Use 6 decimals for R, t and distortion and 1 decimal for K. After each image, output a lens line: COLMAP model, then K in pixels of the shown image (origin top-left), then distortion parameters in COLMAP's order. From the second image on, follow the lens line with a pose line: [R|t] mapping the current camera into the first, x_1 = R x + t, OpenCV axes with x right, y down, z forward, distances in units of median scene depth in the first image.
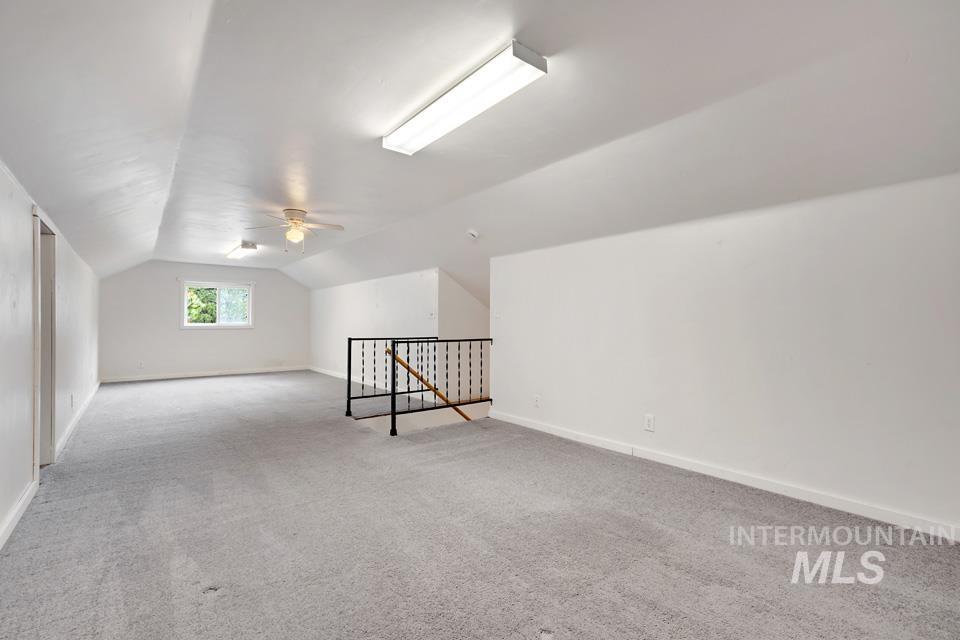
lens RADIAL K [[431.1, 0, 480.2], [0, 431.1, 318.7], [0, 0, 1]] dist [-0.017373, 0.012610]
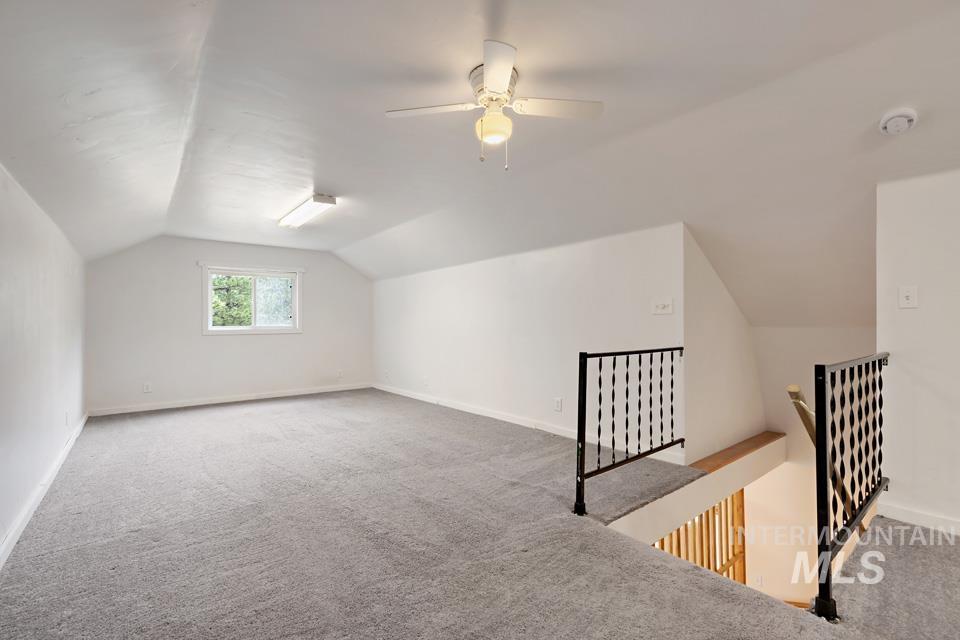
lens RADIAL K [[431.1, 0, 479.9], [0, 431.1, 322.7], [0, 0, 1]] dist [-0.017373, 0.012610]
pose [[0.999951, -0.006890, -0.007052, -0.283294], [0.006919, 0.999968, 0.004019, 0.005571], [0.007024, -0.004068, 0.999967, 0.352061]]
